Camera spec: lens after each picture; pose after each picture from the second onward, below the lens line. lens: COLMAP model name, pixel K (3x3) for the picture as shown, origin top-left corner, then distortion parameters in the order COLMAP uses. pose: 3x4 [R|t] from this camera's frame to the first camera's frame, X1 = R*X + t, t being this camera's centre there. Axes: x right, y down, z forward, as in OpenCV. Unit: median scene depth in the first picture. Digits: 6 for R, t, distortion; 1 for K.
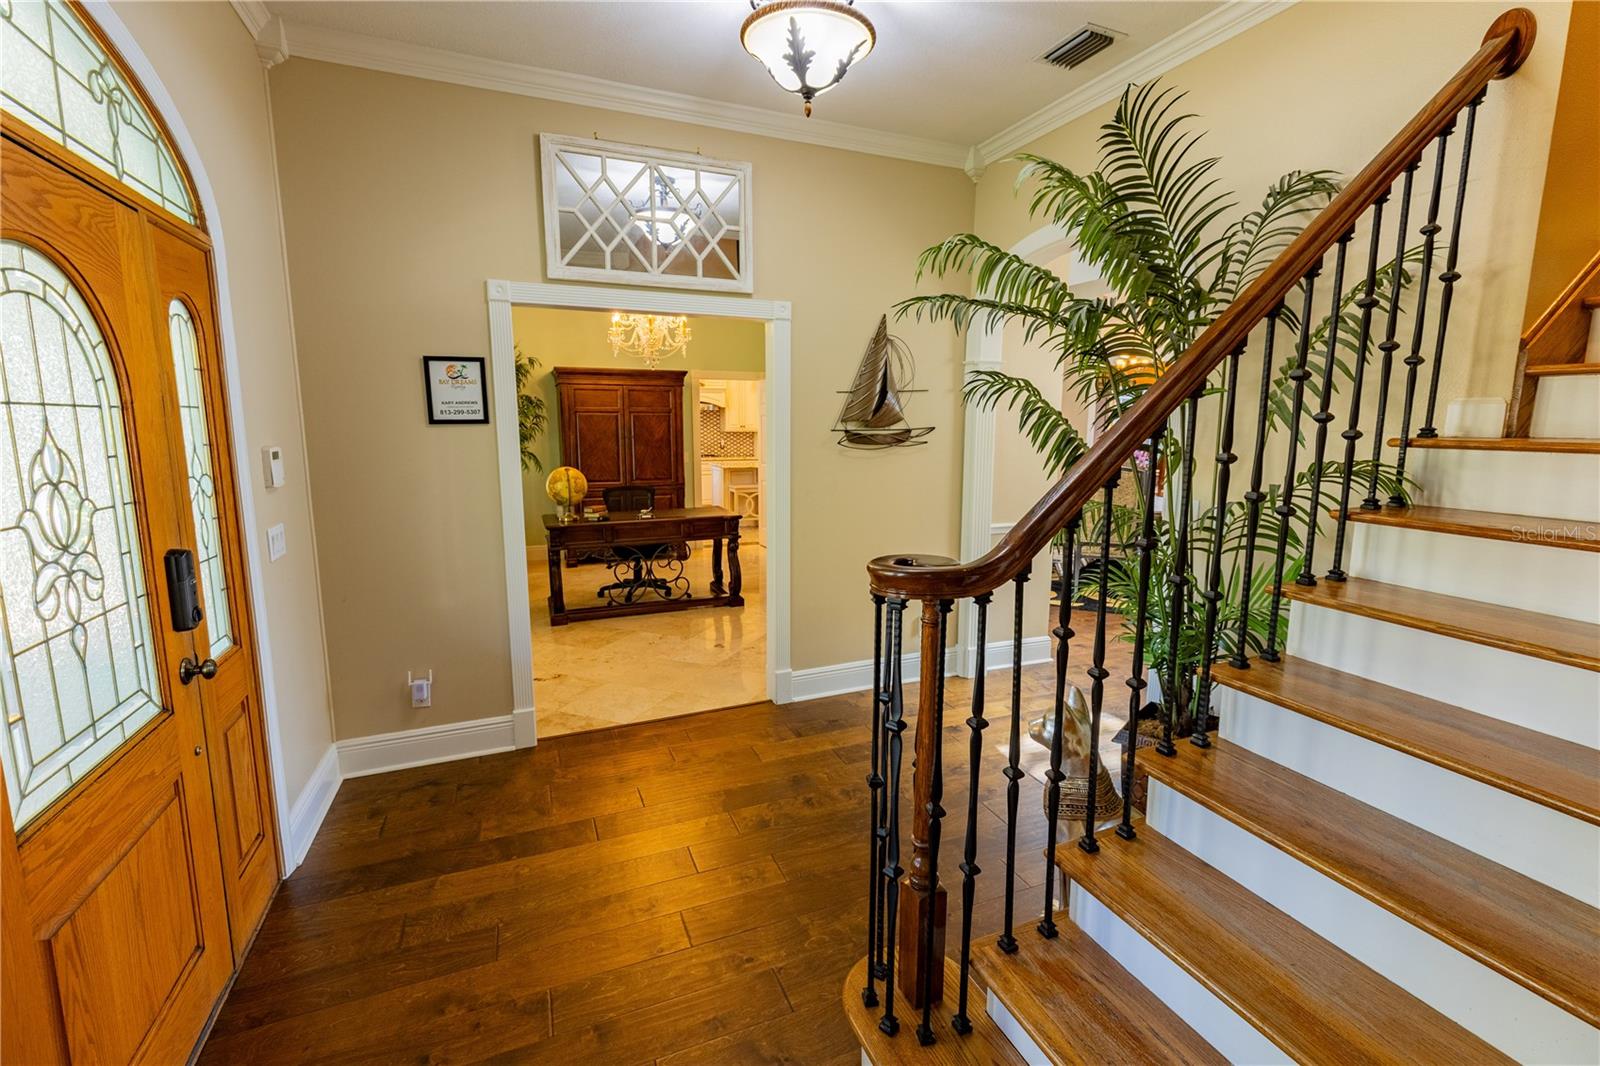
lens RADIAL K [[719.3, 0, 806.7], [0, 719.3, 532.3], [0, 0, 1]] dist [0.002248, -0.000496]
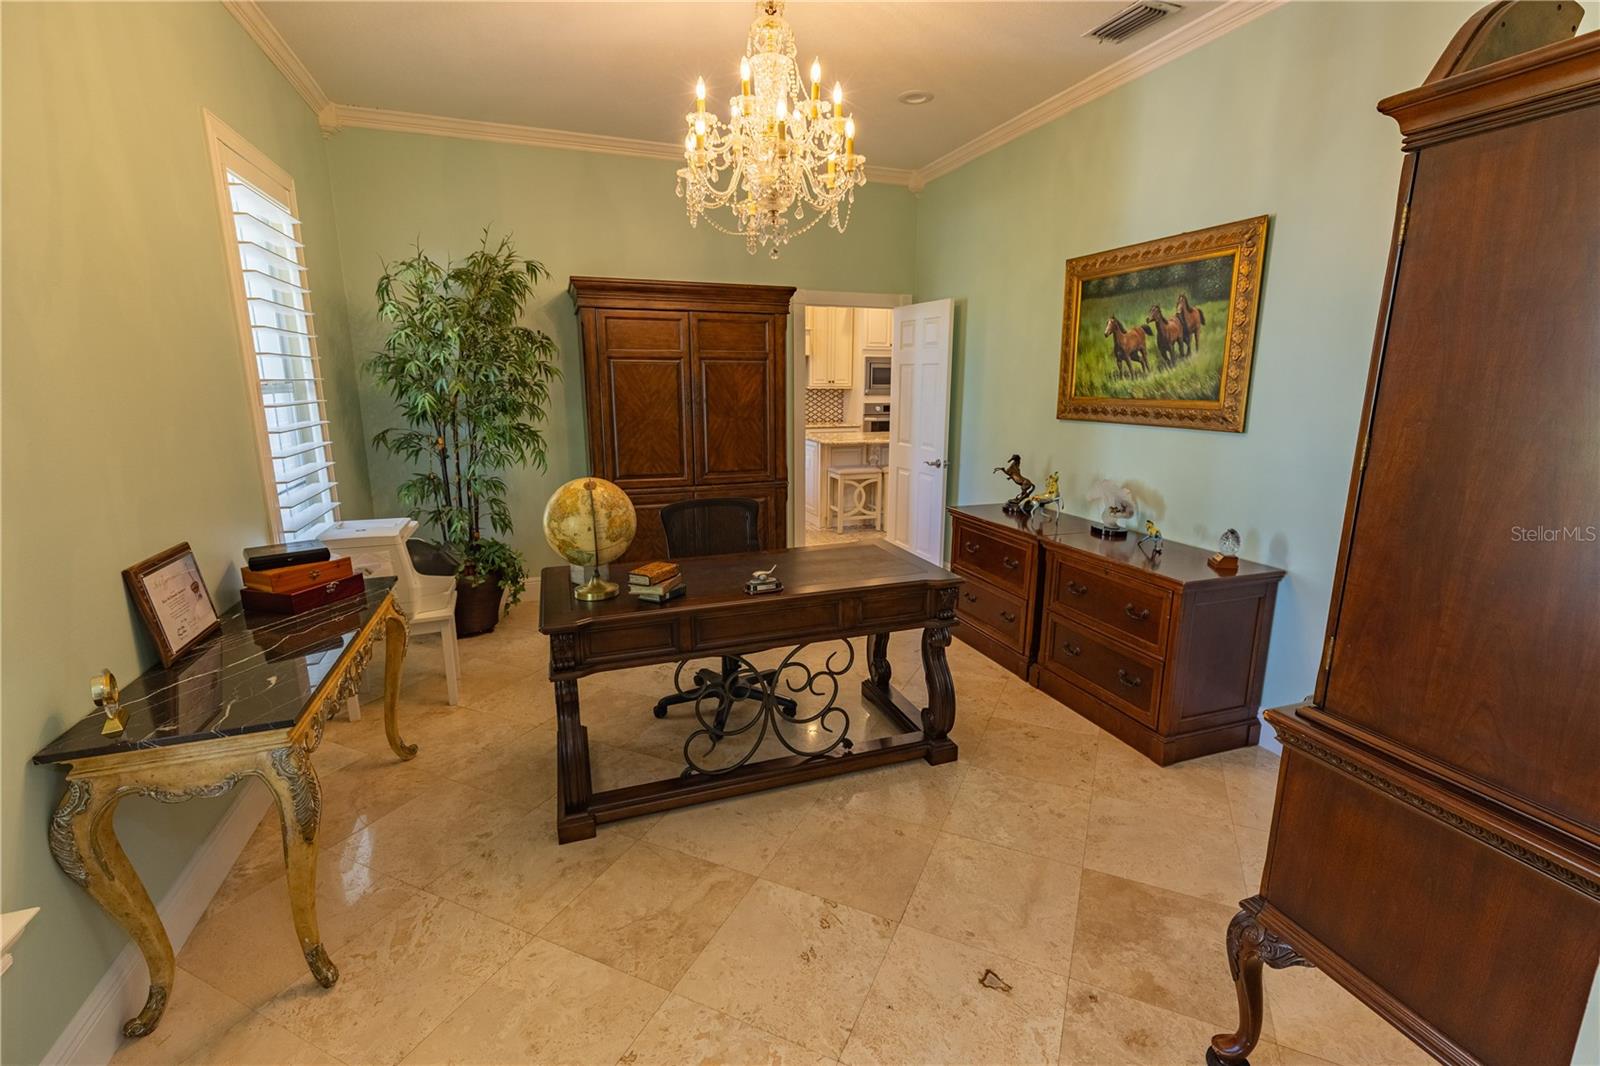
lens RADIAL K [[719.3, 0, 800.1], [0, 719.3, 532.5], [0, 0, 1]] dist [0.002248, -0.000496]
pose [[0.998471, 0.007686, -0.054745, -0.129233], [-0.004358, 0.998150, 0.060639, -0.060311], [0.055110, -0.060308, 0.996657, 0.405189]]
